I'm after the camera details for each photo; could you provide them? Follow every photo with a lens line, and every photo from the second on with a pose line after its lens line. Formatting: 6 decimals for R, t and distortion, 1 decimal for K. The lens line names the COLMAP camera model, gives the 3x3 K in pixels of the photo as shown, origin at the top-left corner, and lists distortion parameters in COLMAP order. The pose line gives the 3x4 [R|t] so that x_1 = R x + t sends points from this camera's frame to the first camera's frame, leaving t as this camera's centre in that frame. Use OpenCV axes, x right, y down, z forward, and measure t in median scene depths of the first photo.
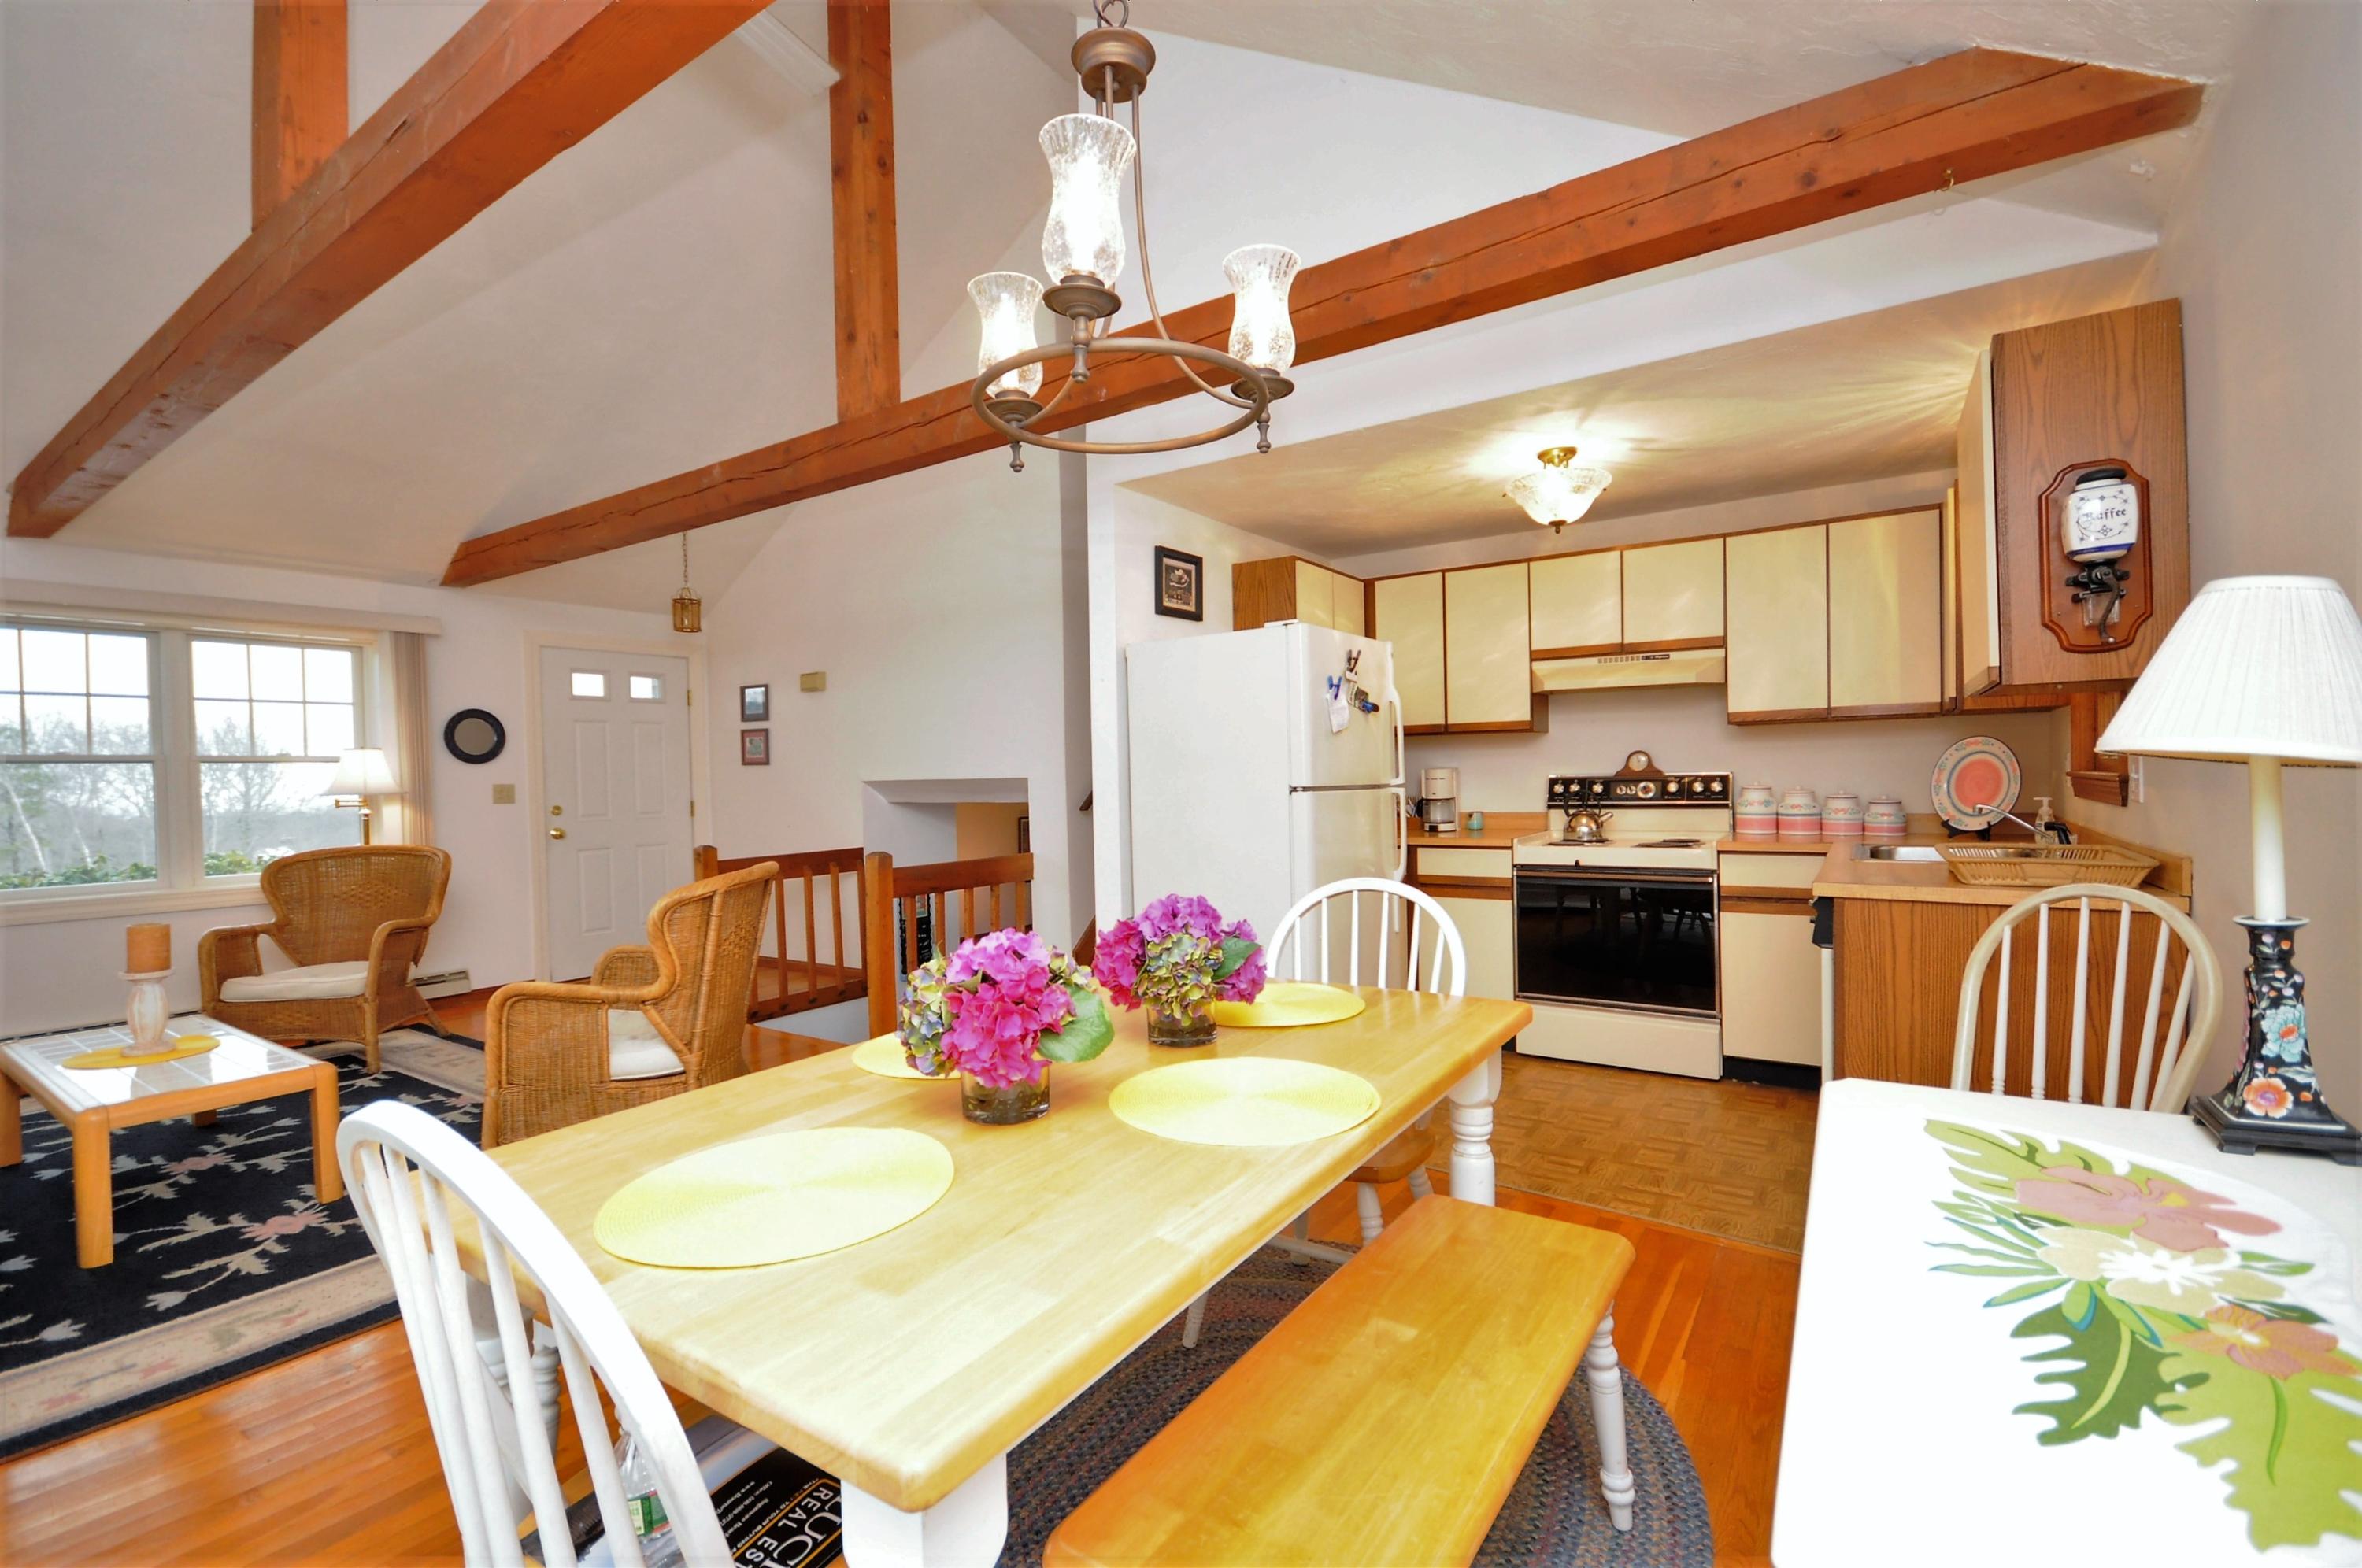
lens RADIAL K [[1032.6, 0, 1181.8], [0, 1032.6, 791.3], [0, 0, 1]] dist [0.008760, -0.011693]
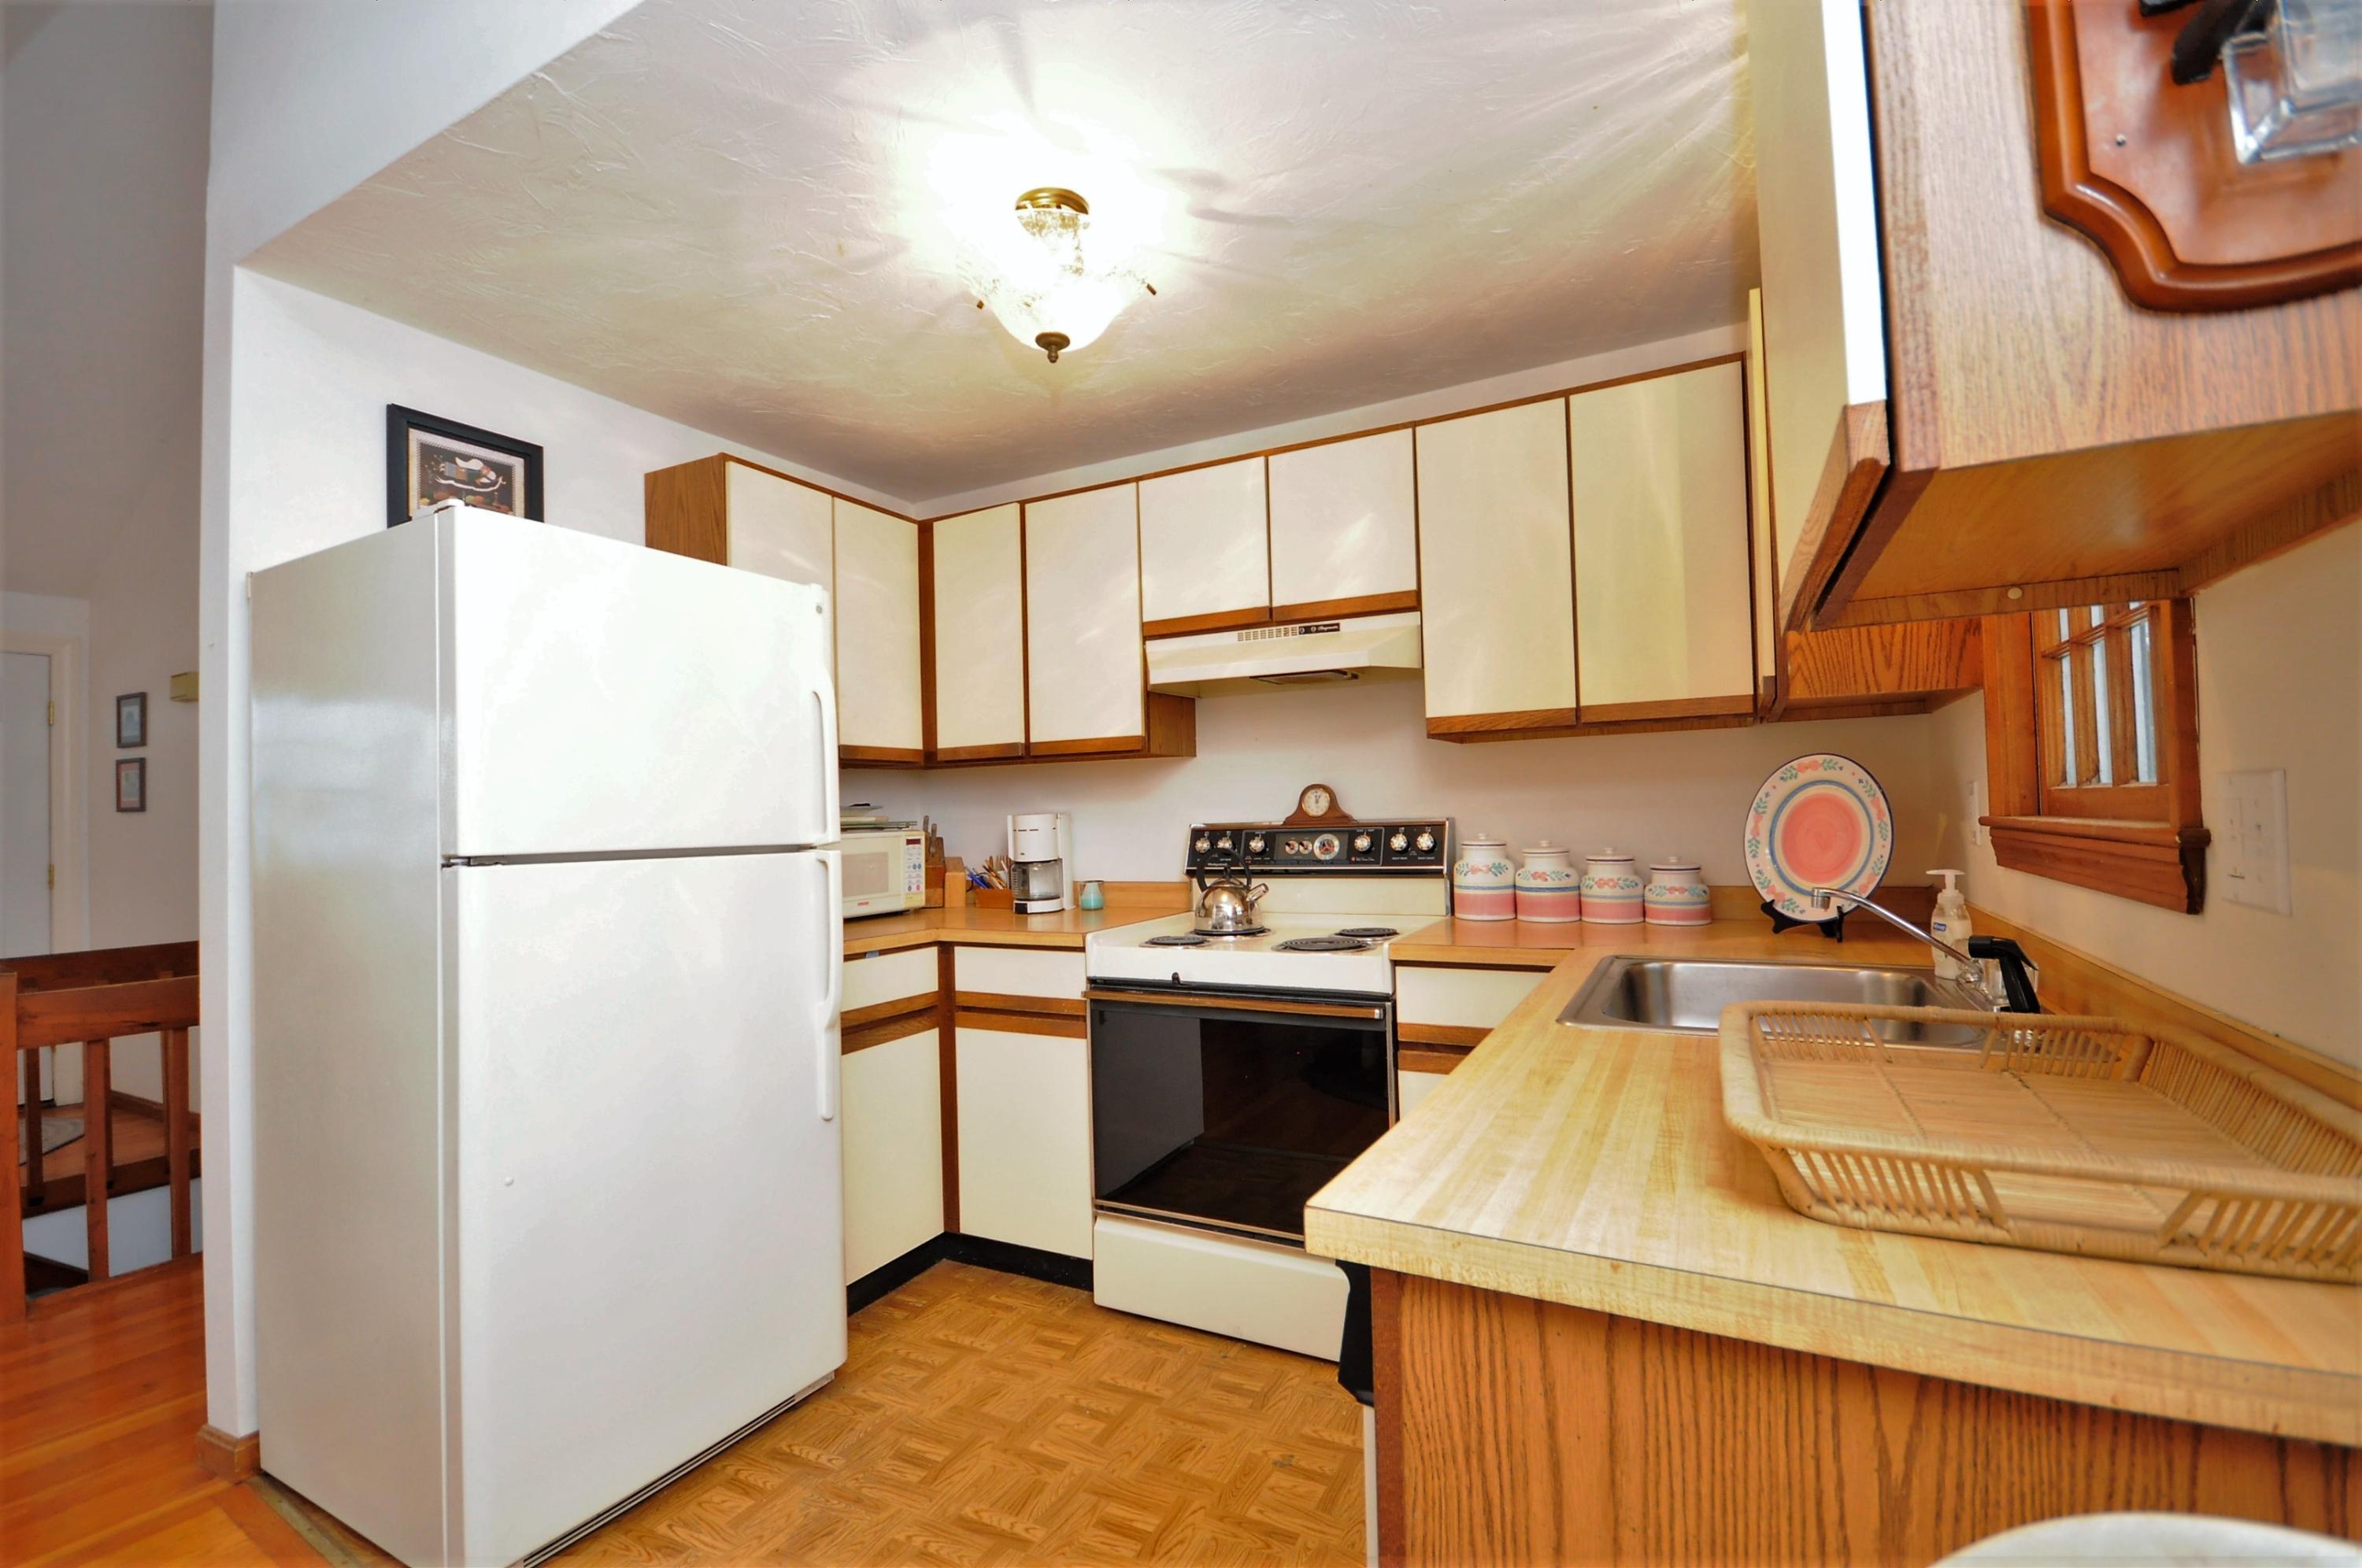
lens RADIAL K [[1032.6, 0, 1188.1], [0, 1032.6, 791.6], [0, 0, 1]] dist [0.008760, -0.011693]
pose [[0.994130, -0.003057, 0.108145, 0.304141], [0.007517, 0.999137, -0.040861, -0.009883], [-0.107926, 0.041434, 0.993295, 0.394788]]
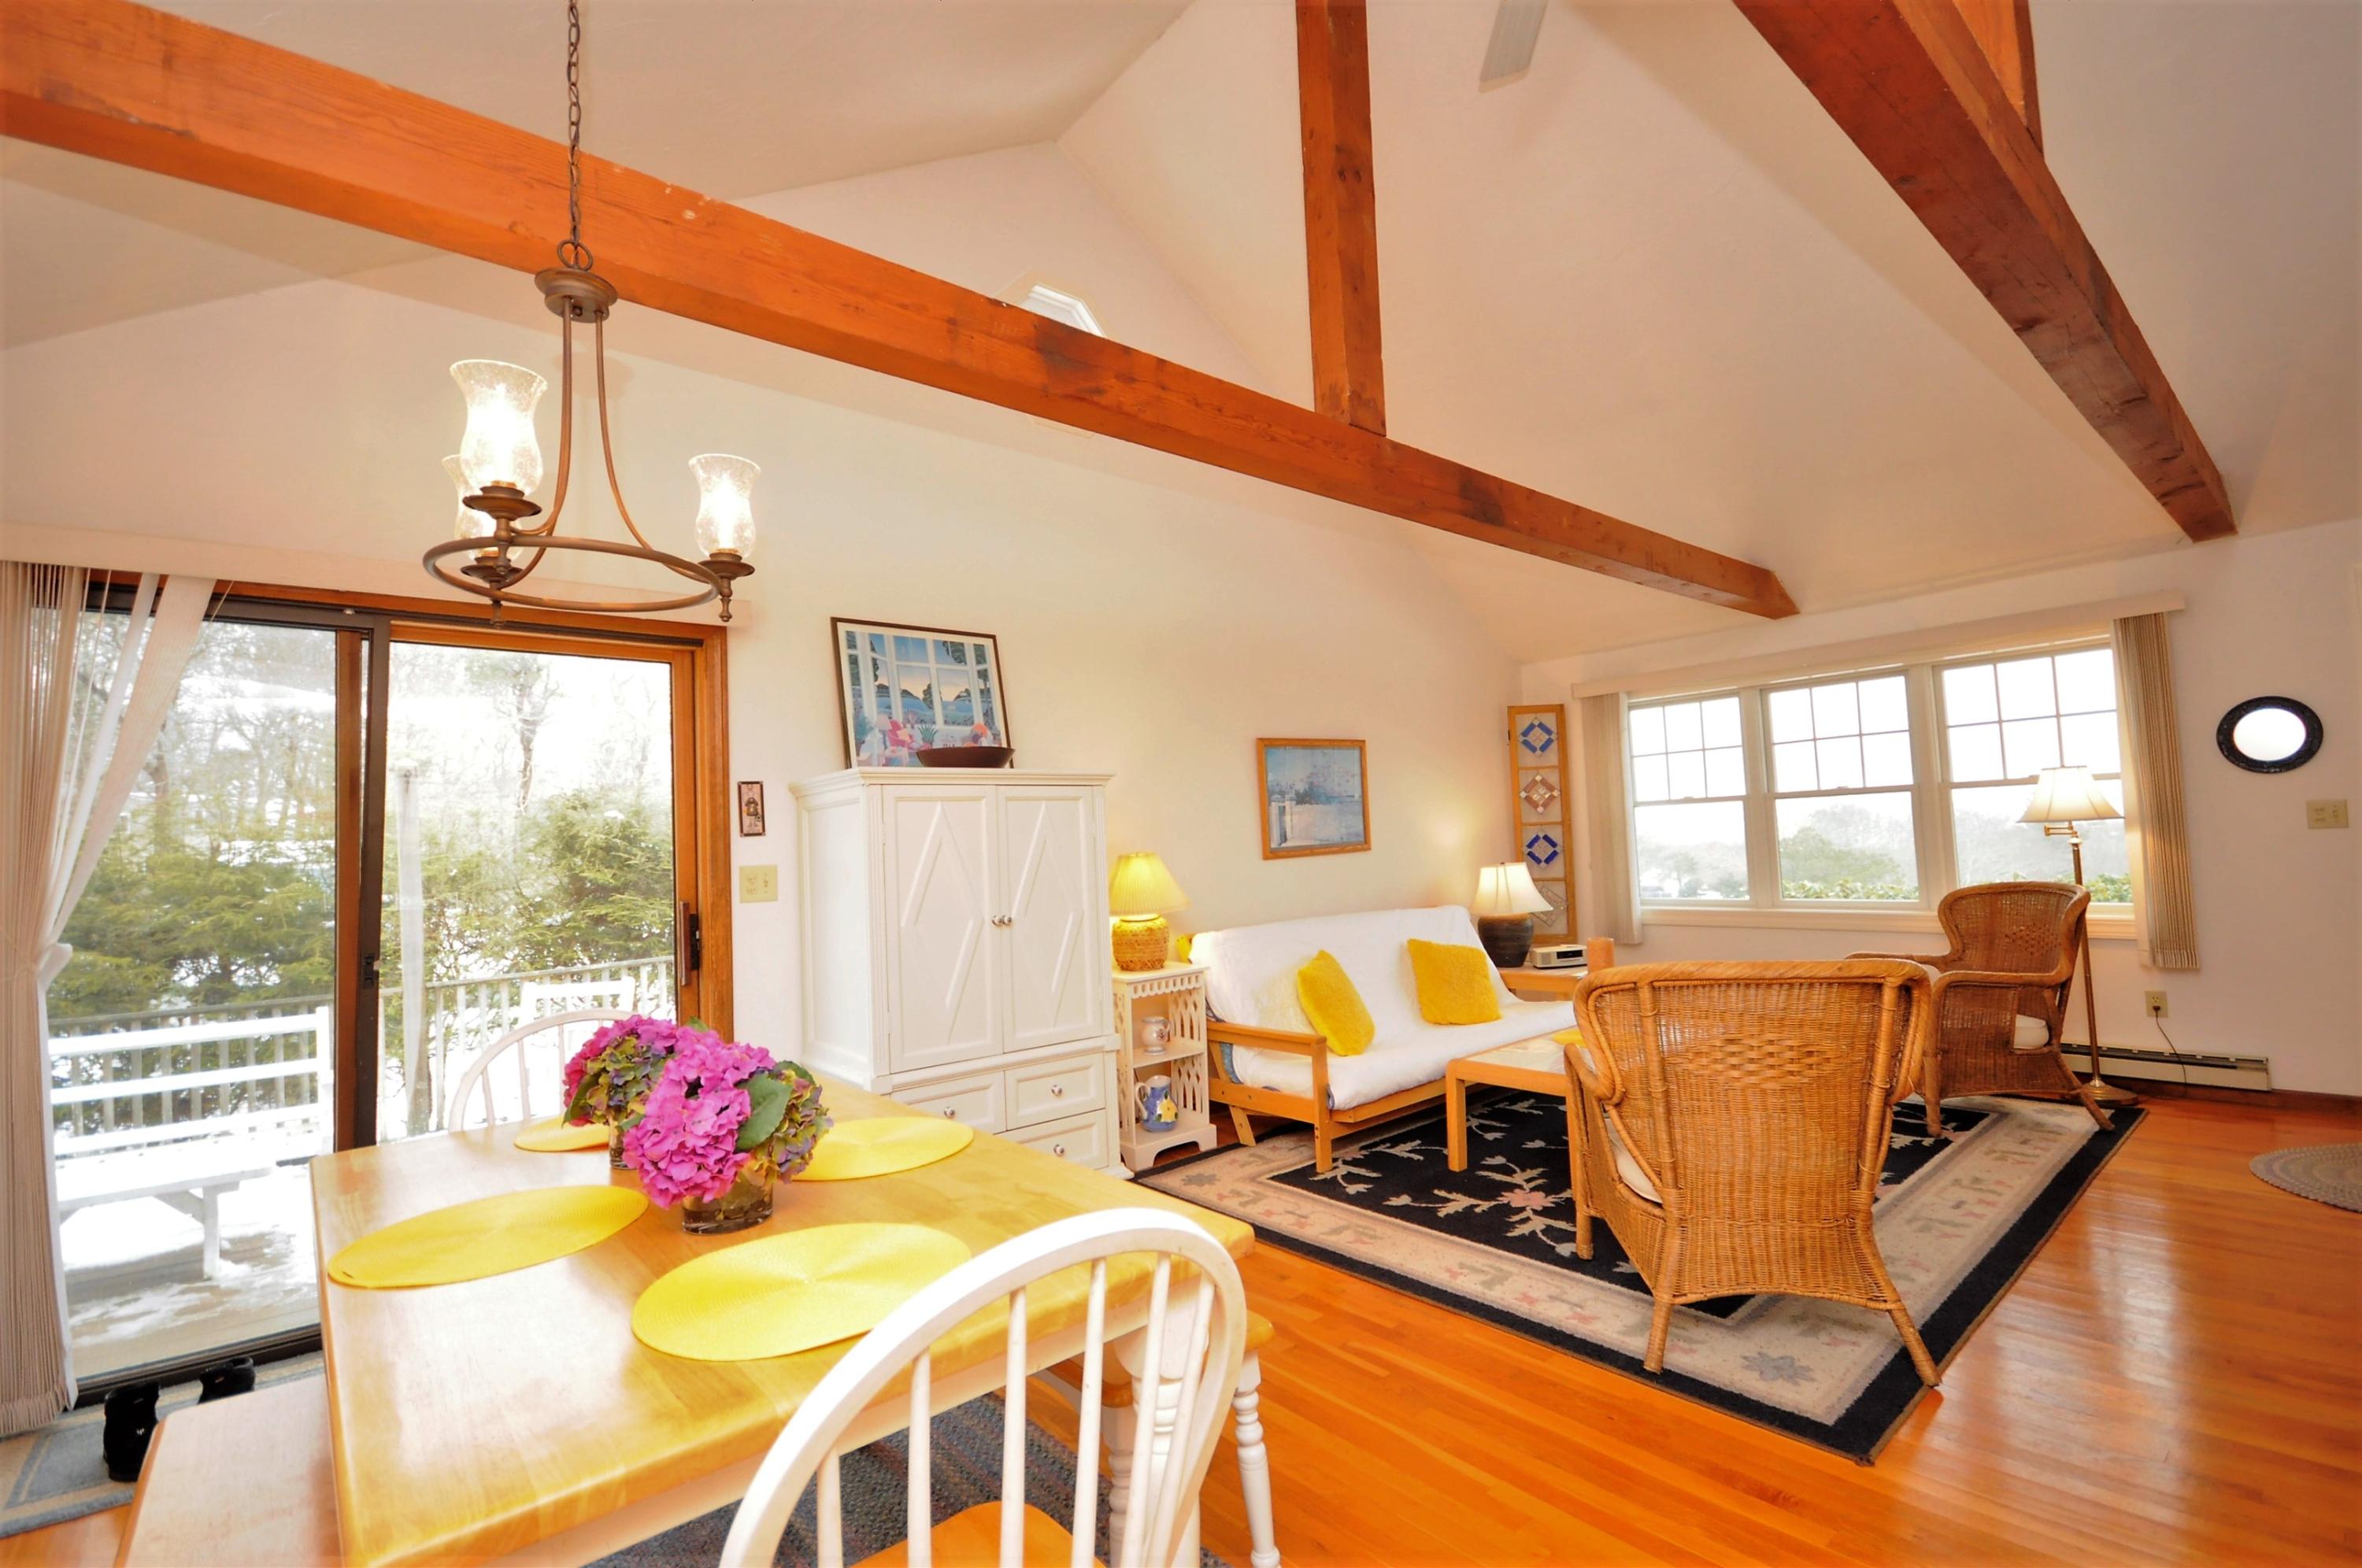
lens RADIAL K [[1032.6, 0, 1182.7], [0, 1032.6, 795.0], [0, 0, 1]] dist [0.008760, -0.011693]
pose [[-0.272414, -0.014927, -0.962064, 0.273970], [0.034159, 0.999099, -0.025174, -0.025817], [0.961573, -0.039721, -0.271659, 0.620004]]
